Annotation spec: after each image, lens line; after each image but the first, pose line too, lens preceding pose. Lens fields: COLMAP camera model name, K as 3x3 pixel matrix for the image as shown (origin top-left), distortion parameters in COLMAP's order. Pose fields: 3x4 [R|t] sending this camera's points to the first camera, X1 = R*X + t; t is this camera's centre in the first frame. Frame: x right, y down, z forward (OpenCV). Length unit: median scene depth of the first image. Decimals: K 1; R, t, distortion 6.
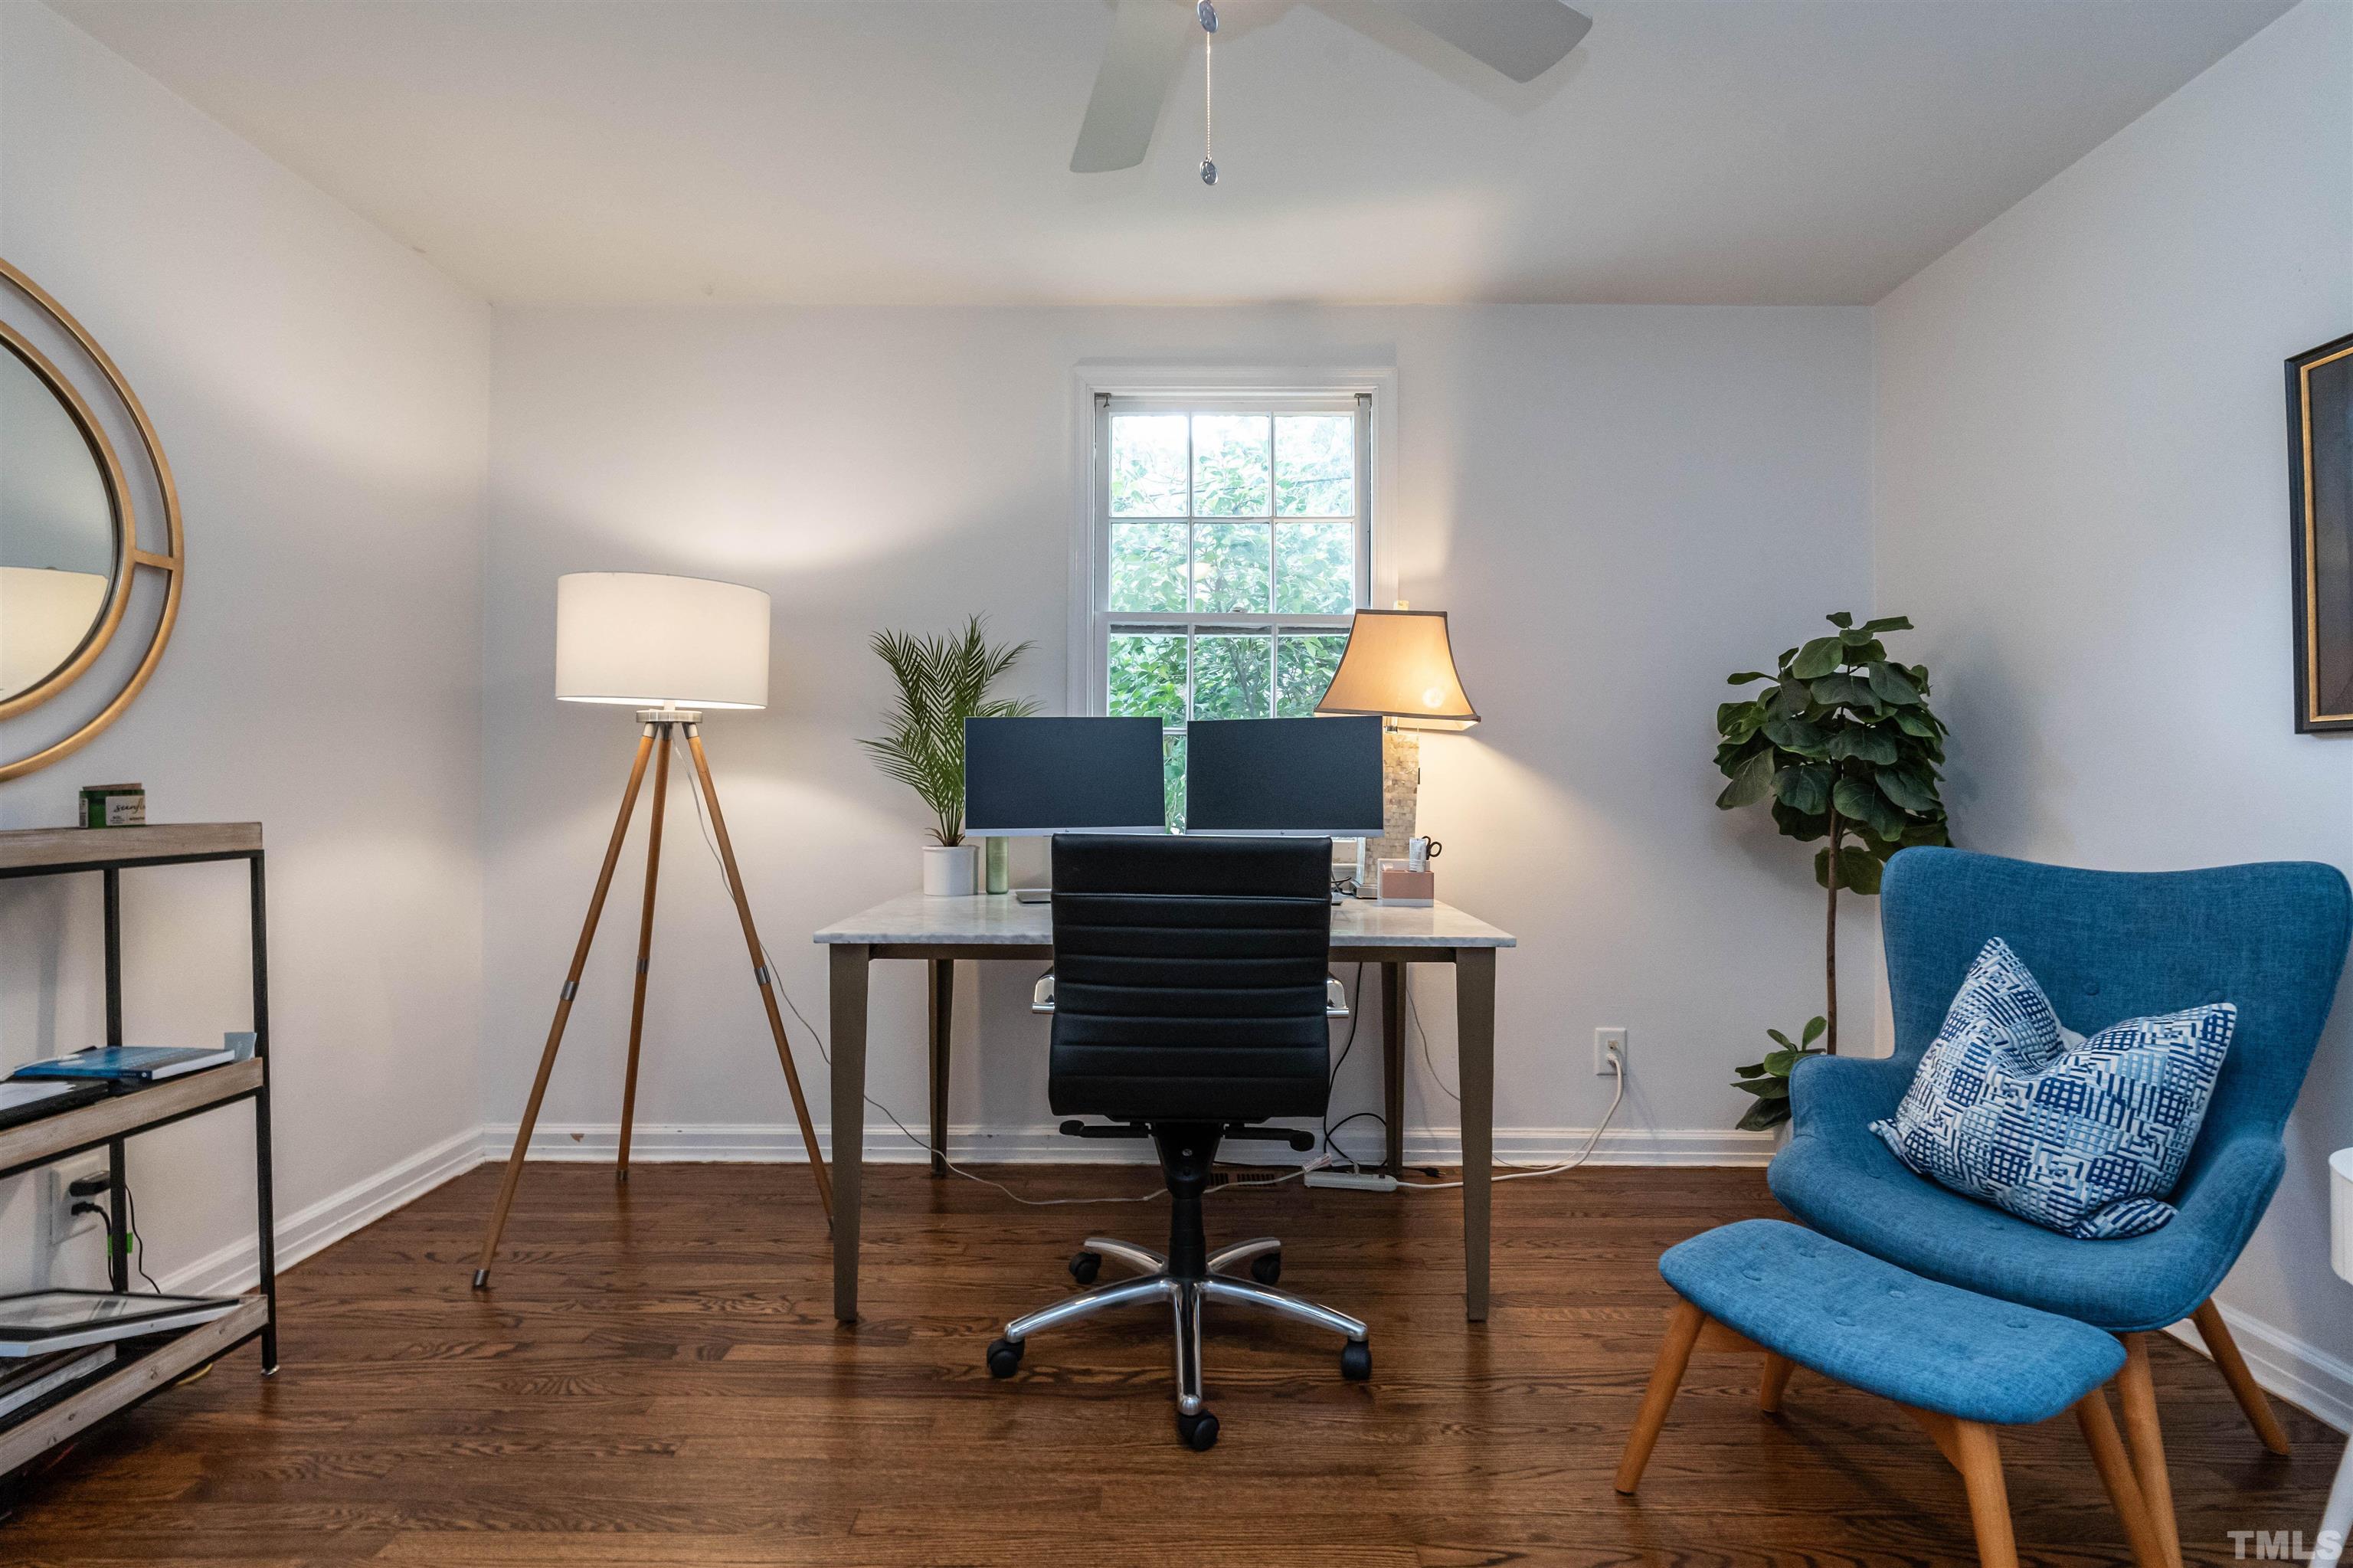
lens RADIAL K [[1096.7, 0, 1178.5], [0, 1096.7, 781.4], [0, 0, 1]] dist [0.005795, 0.001060]
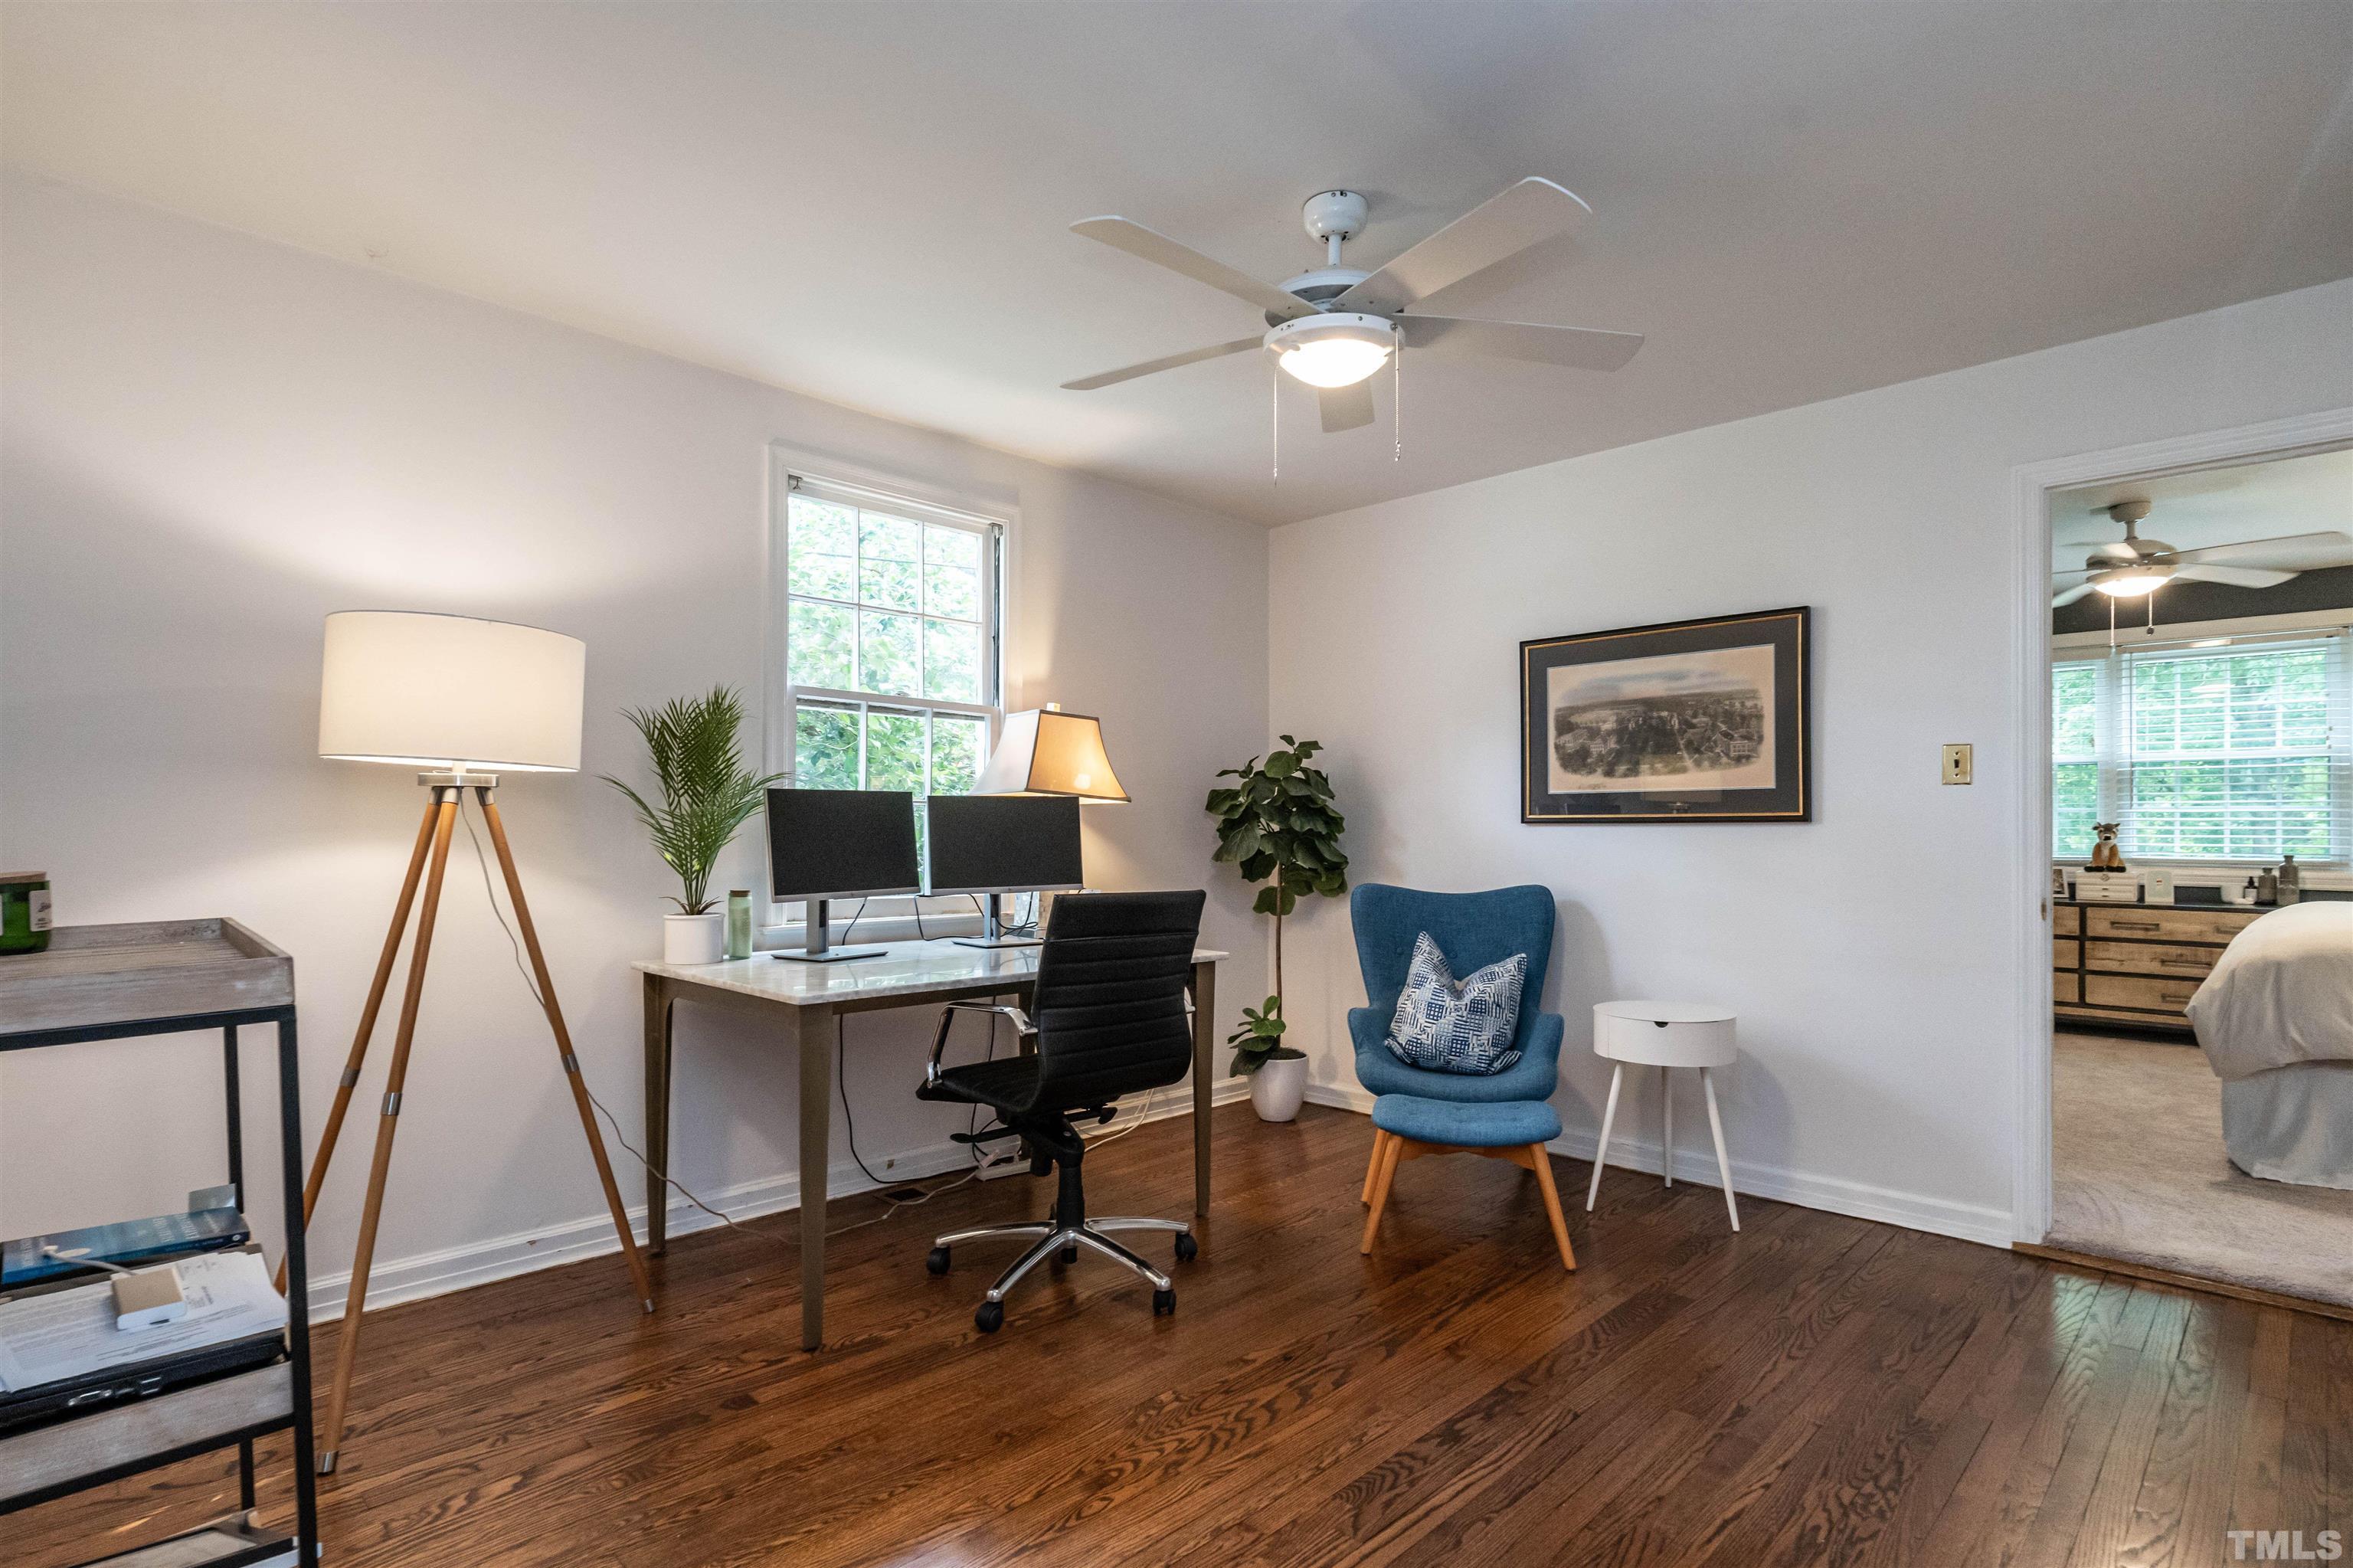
lens RADIAL K [[1208.7, 0, 1140.6], [0, 1208.7, 838.8], [0, 0, 1]] dist [0.014021, 0.000592]
pose [[0.702178, -0.004801, 0.711985, -0.799964], [-0.003578, 0.999941, 0.010271, -0.024822], [-0.711992, -0.009760, 0.702119, -0.062079]]
